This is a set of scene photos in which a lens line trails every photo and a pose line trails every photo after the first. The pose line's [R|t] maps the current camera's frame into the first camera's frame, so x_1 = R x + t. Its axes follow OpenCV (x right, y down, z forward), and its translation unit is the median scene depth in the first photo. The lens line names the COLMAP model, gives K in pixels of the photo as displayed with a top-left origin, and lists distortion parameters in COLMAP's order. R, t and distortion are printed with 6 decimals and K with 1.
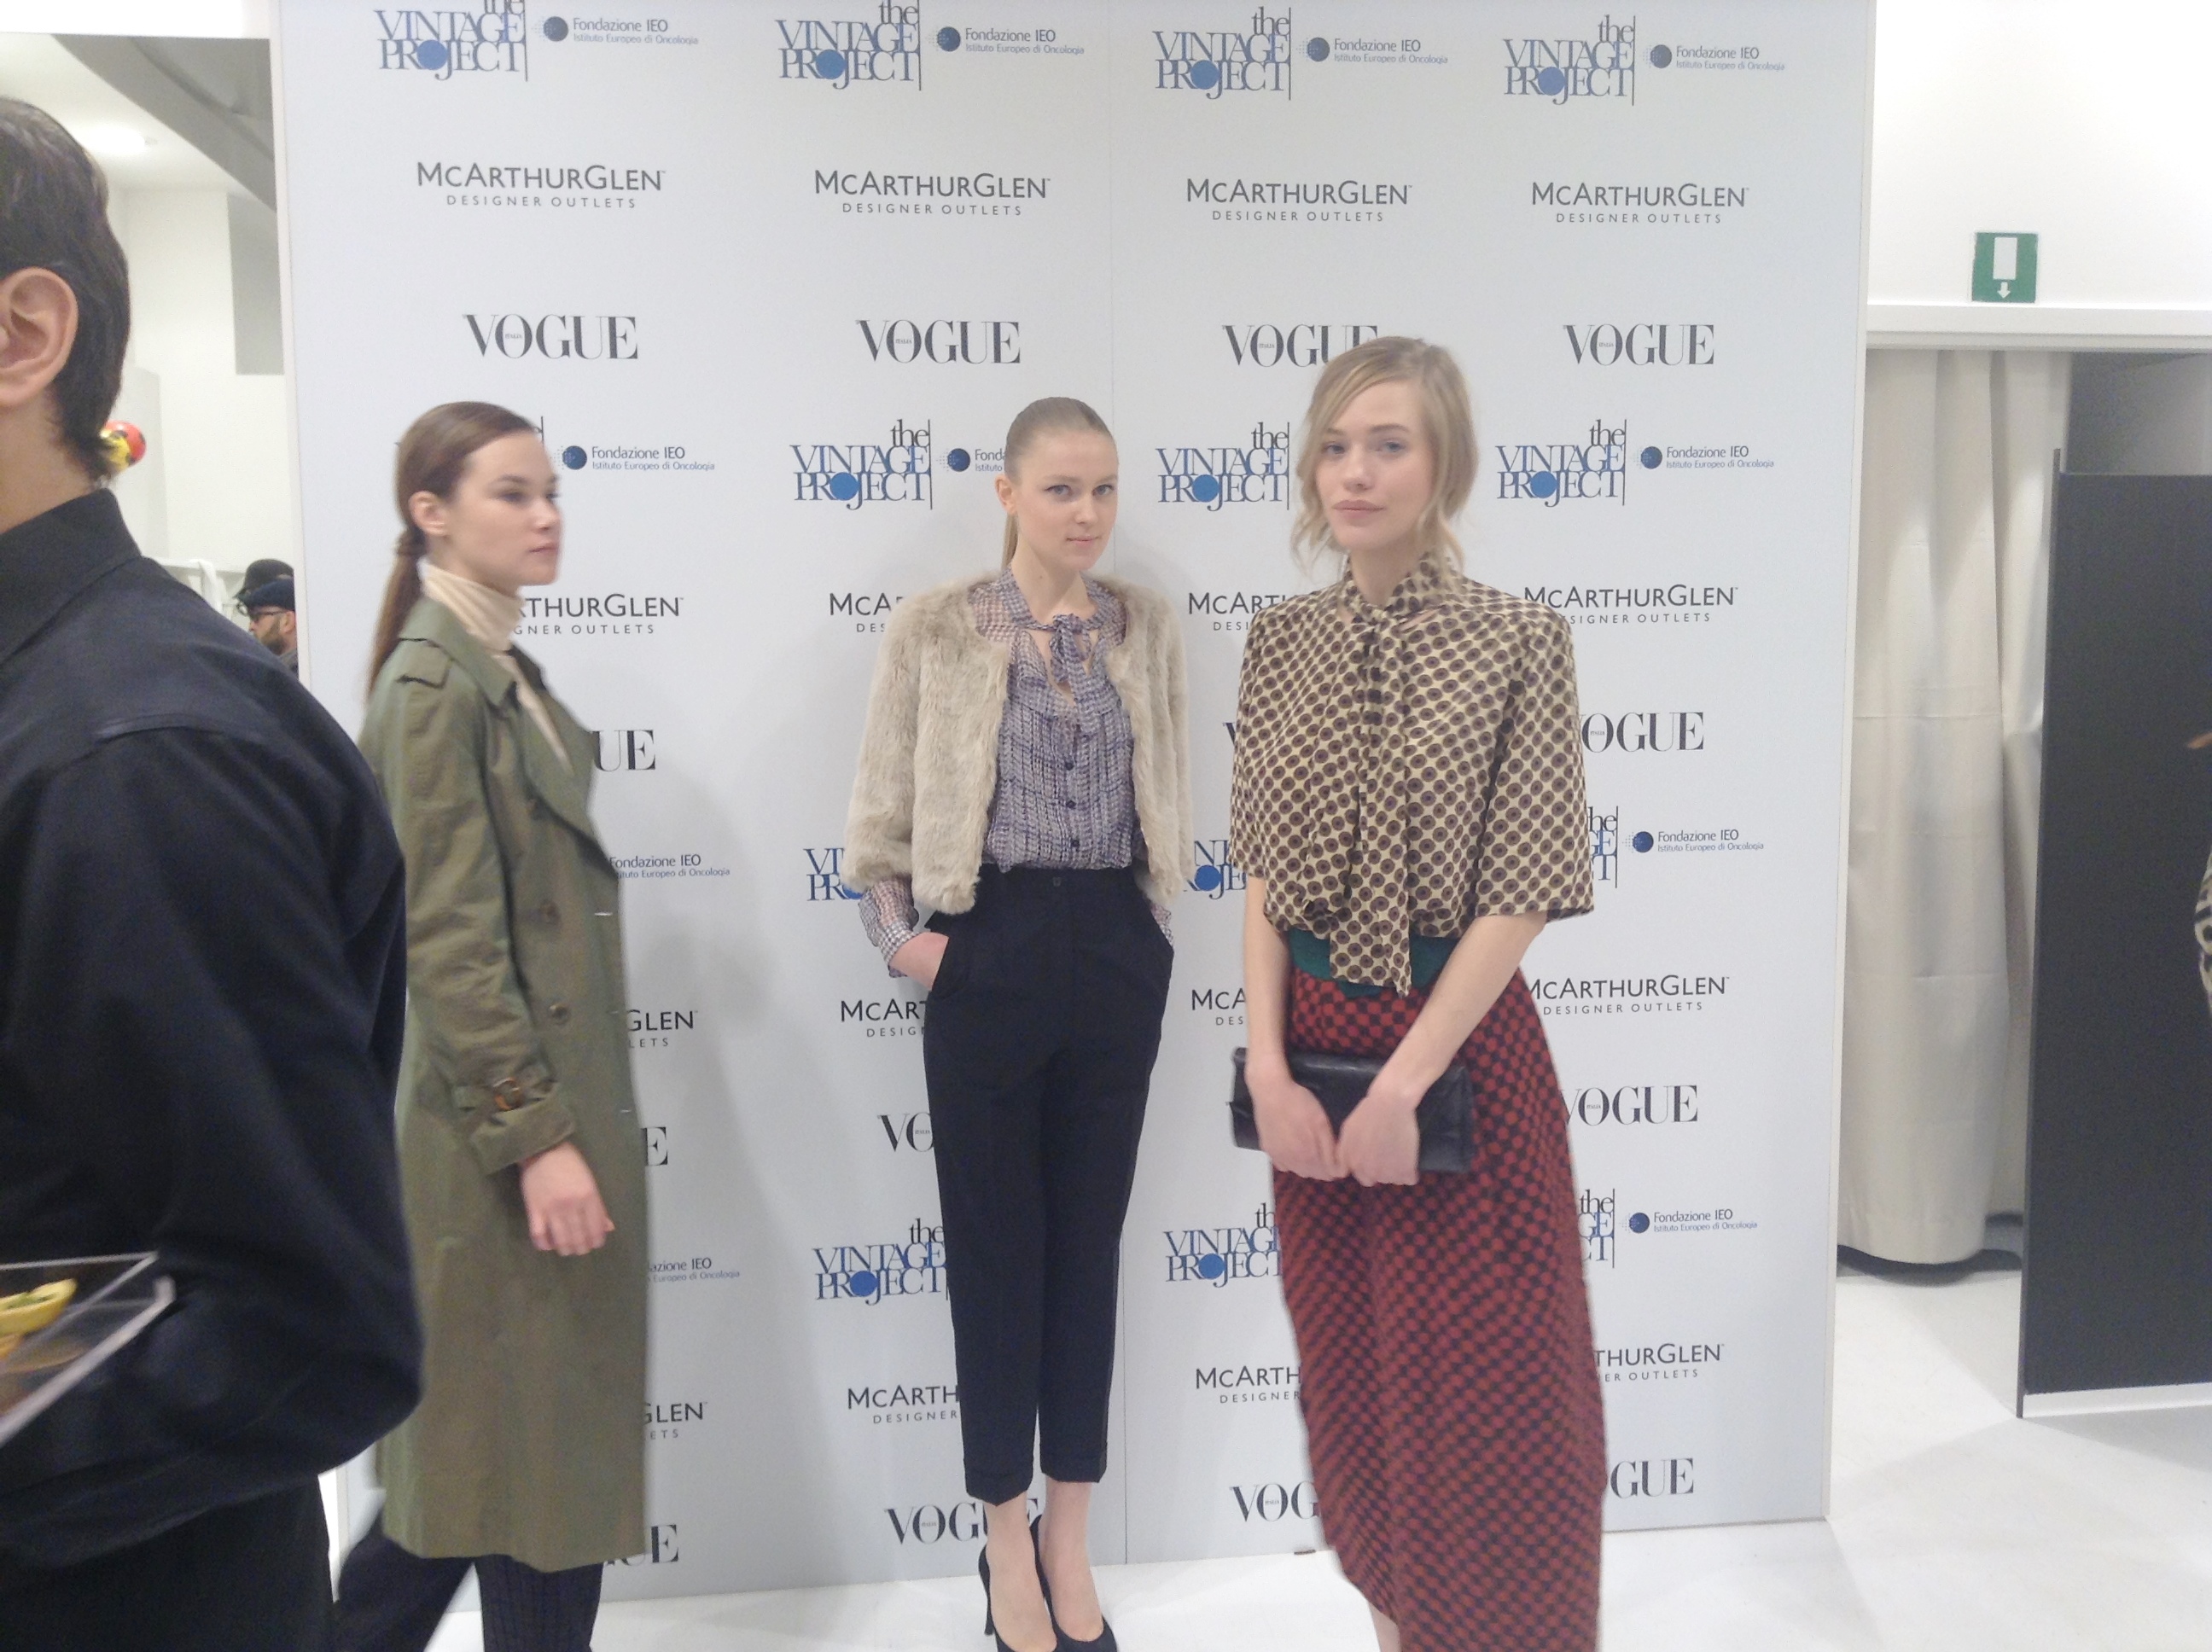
lens RADIAL K [[1983.6, 0, 1106.0], [0, 1983.6, 826.0], [0, 0, 1]] dist [0.111239, -0.230552]
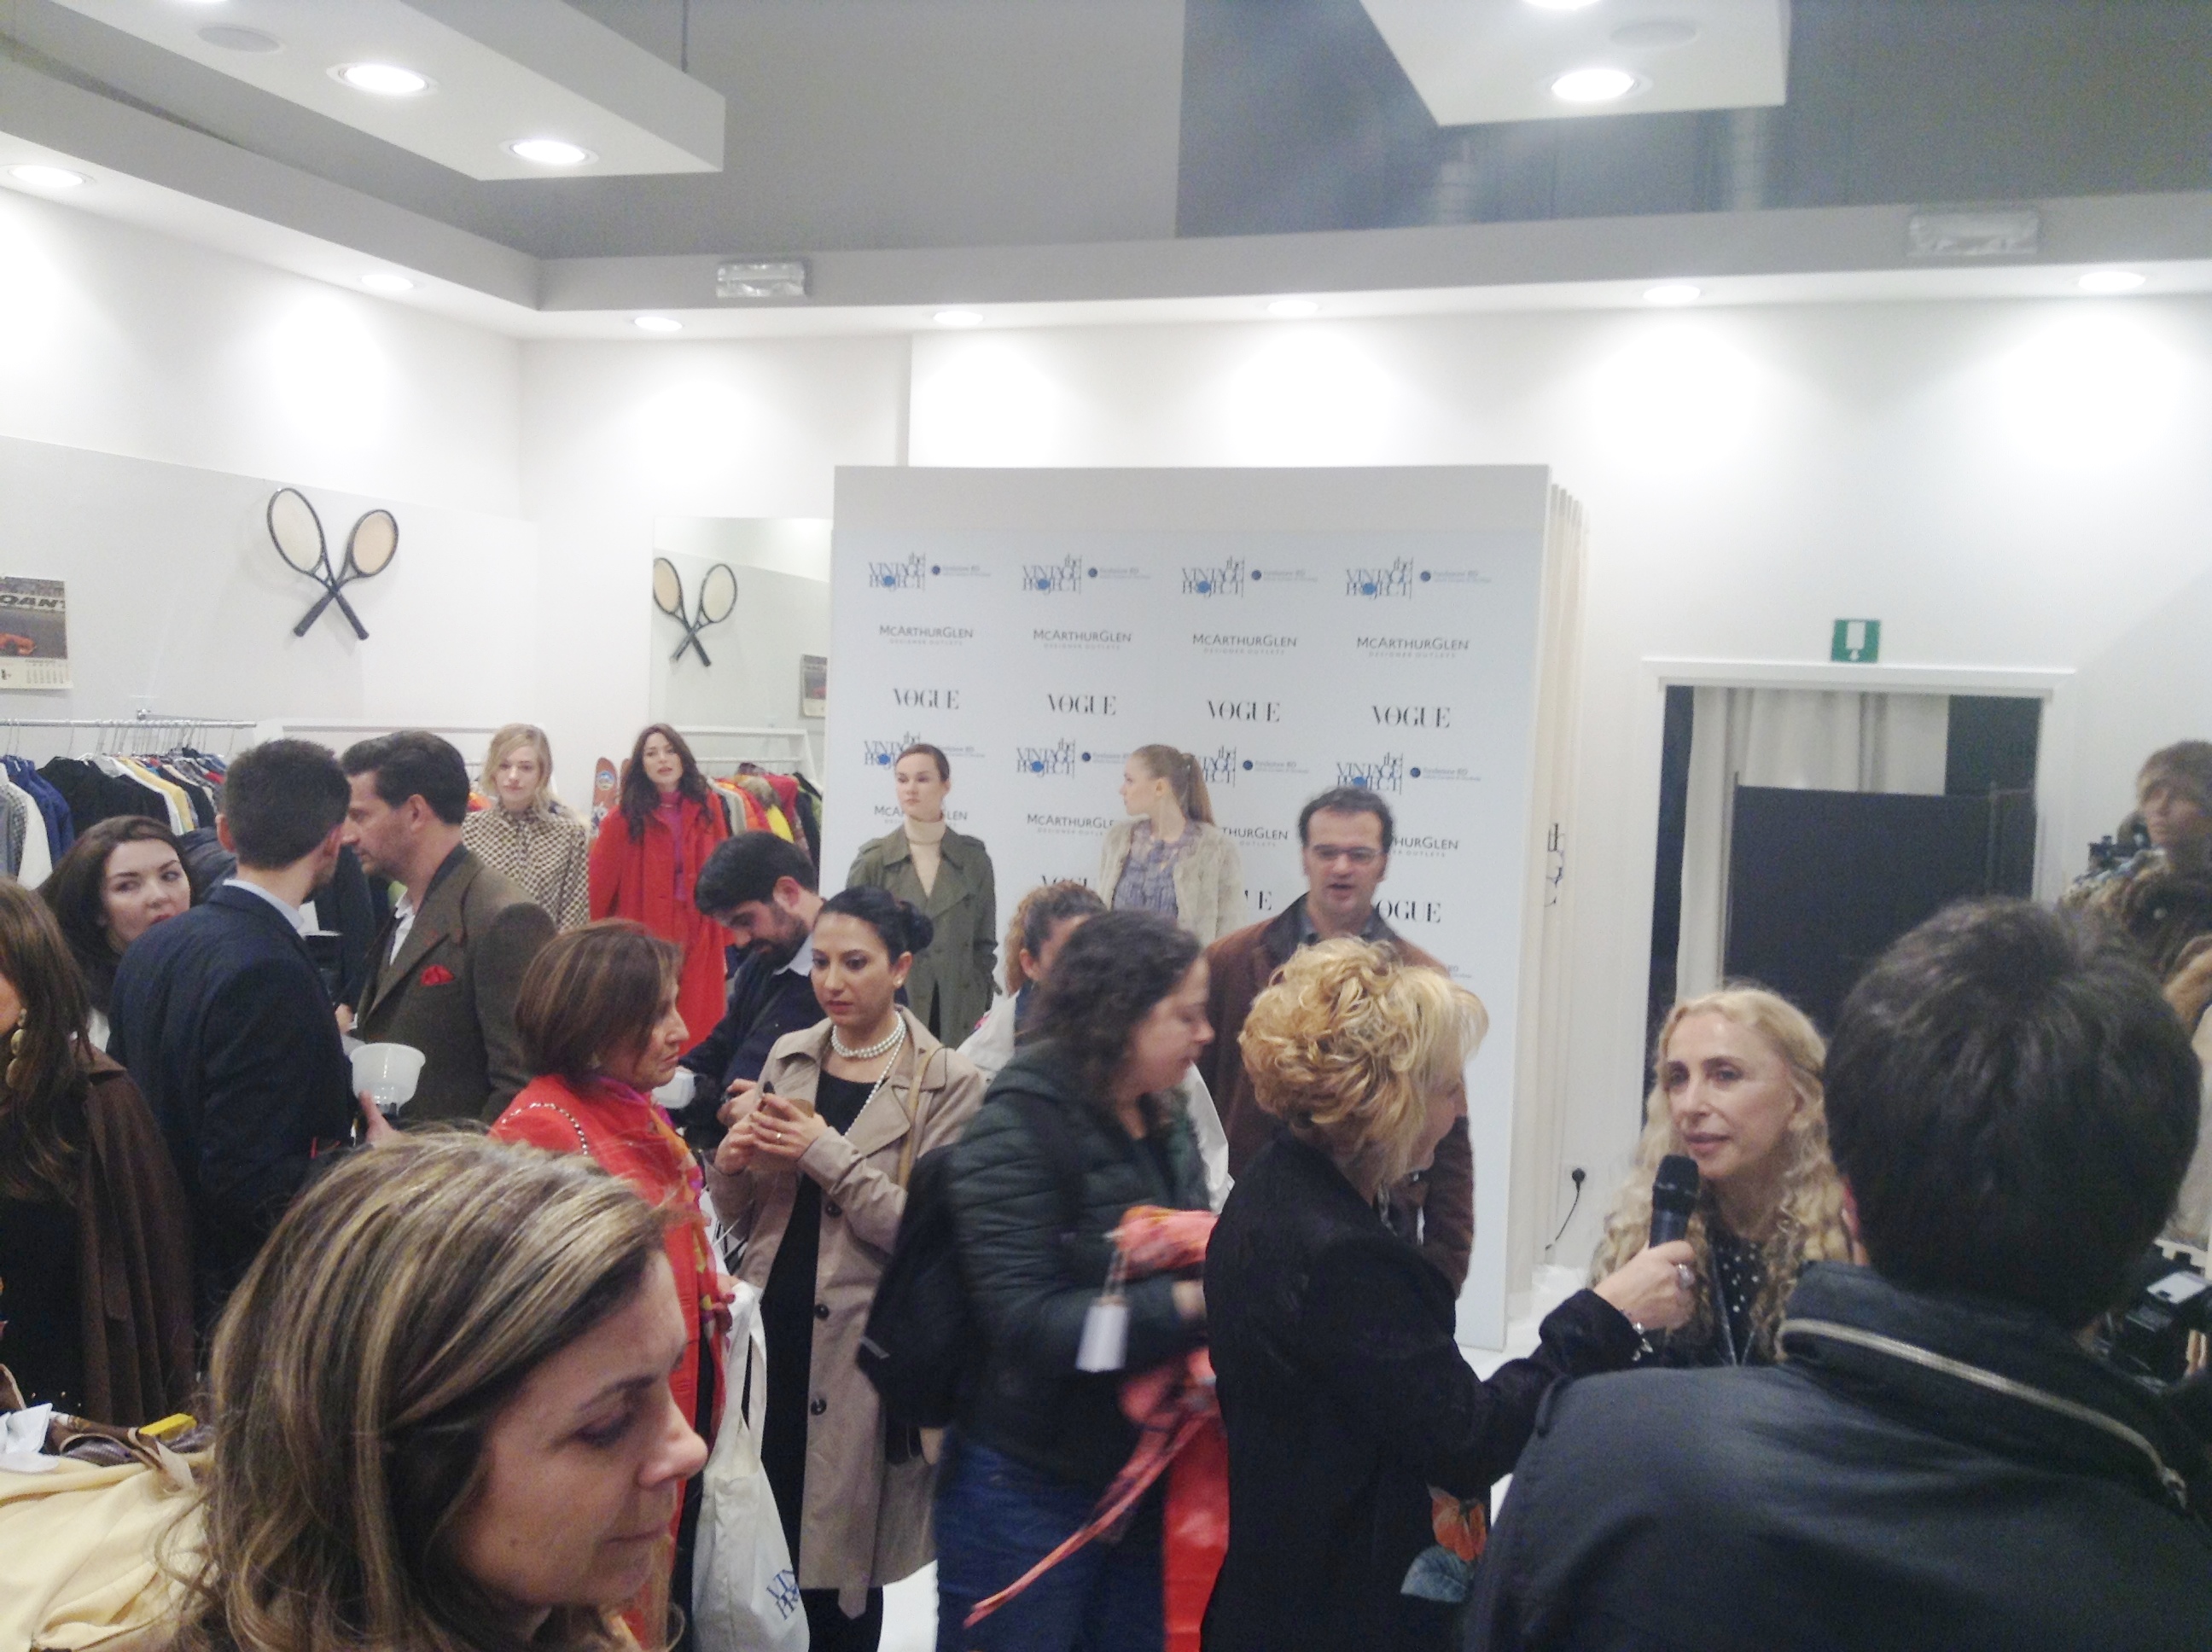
lens RADIAL K [[1983.6, 0, 1106.0], [0, 1983.6, 826.0], [0, 0, 1]] dist [0.111239, -0.230552]
pose [[0.895609, 0.066828, -0.439794, 0.838561], [-0.095279, 0.994525, -0.042908, -0.017359], [0.434519, 0.080332, 0.897073, -0.861988]]
